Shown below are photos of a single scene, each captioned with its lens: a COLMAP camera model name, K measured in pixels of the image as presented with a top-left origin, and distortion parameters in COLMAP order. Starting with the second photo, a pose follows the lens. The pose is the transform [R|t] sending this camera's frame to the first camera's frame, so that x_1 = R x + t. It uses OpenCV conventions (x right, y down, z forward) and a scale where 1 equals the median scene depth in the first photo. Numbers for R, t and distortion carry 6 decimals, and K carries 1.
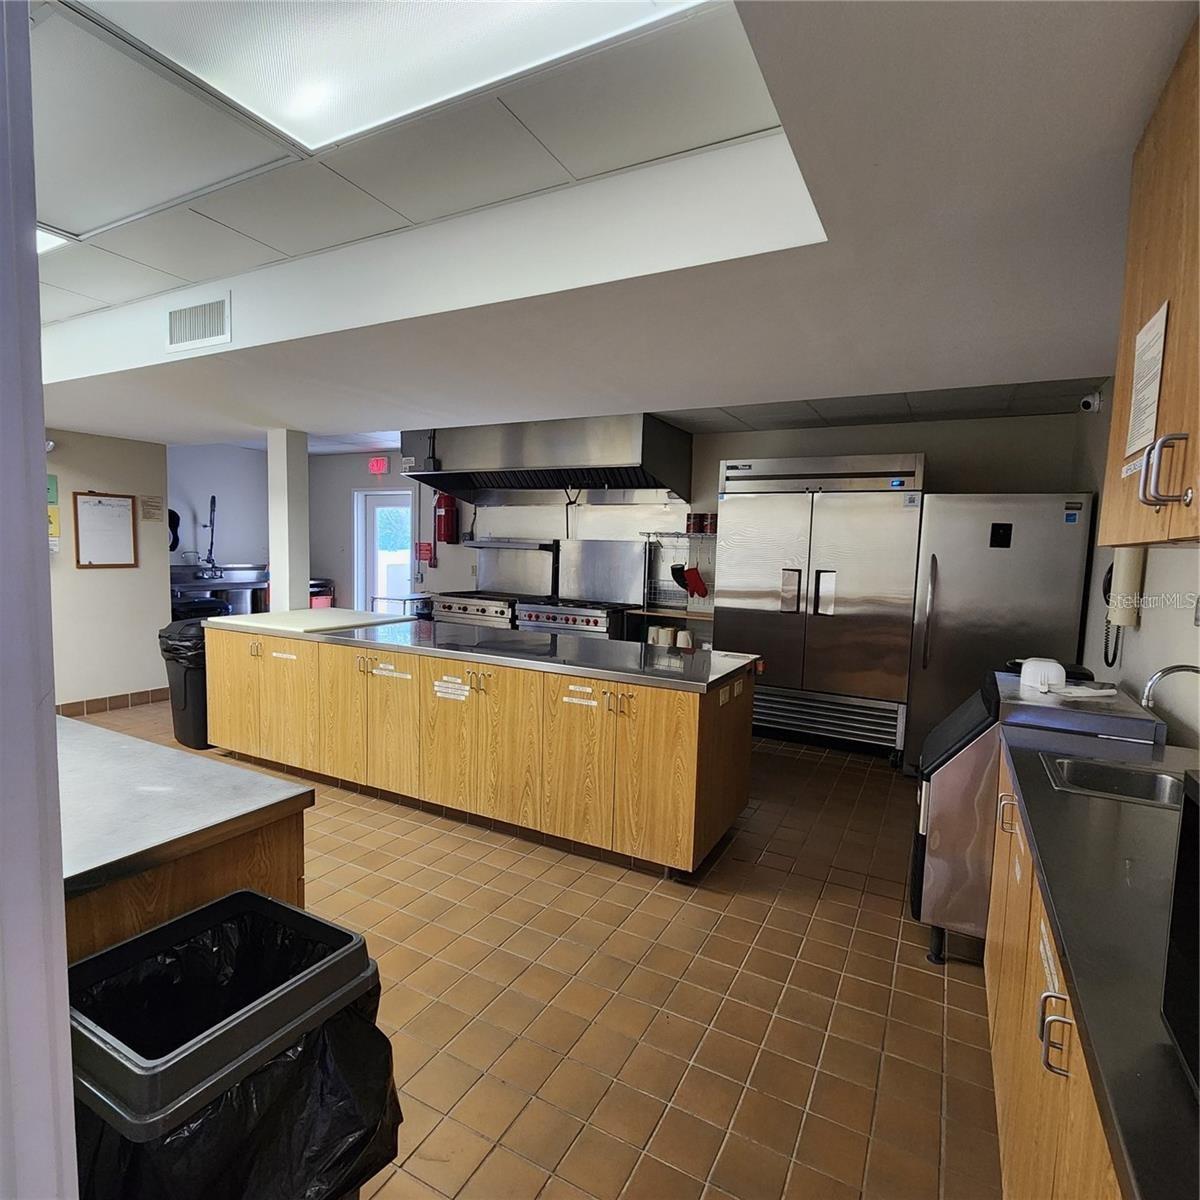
lens RADIAL K [[653.2, 0, 608.8], [0, 653.2, 599.8], [0, 0, 1]] dist [-0.001343, -0.002620]
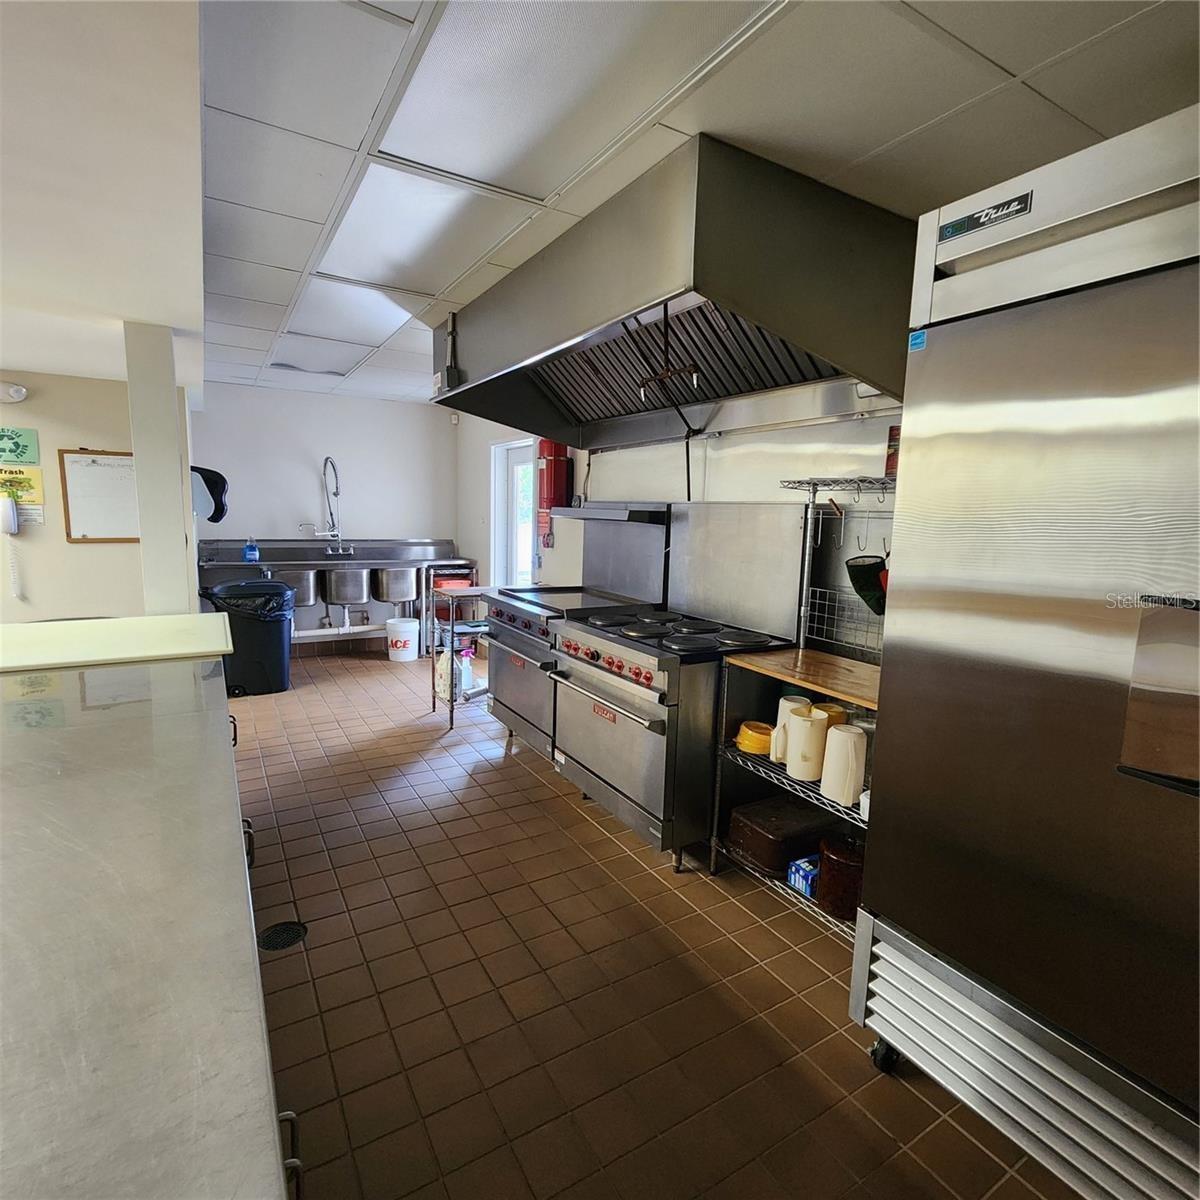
lens RADIAL K [[653.2, 0, 608.8], [0, 653.2, 599.8], [0, 0, 1]] dist [-0.001343, -0.002620]
pose [[0.860091, 0.060936, -0.506488, 0.168964], [-0.041493, 0.997907, 0.049597, -0.038731], [0.508450, -0.021642, 0.860819, 0.538261]]
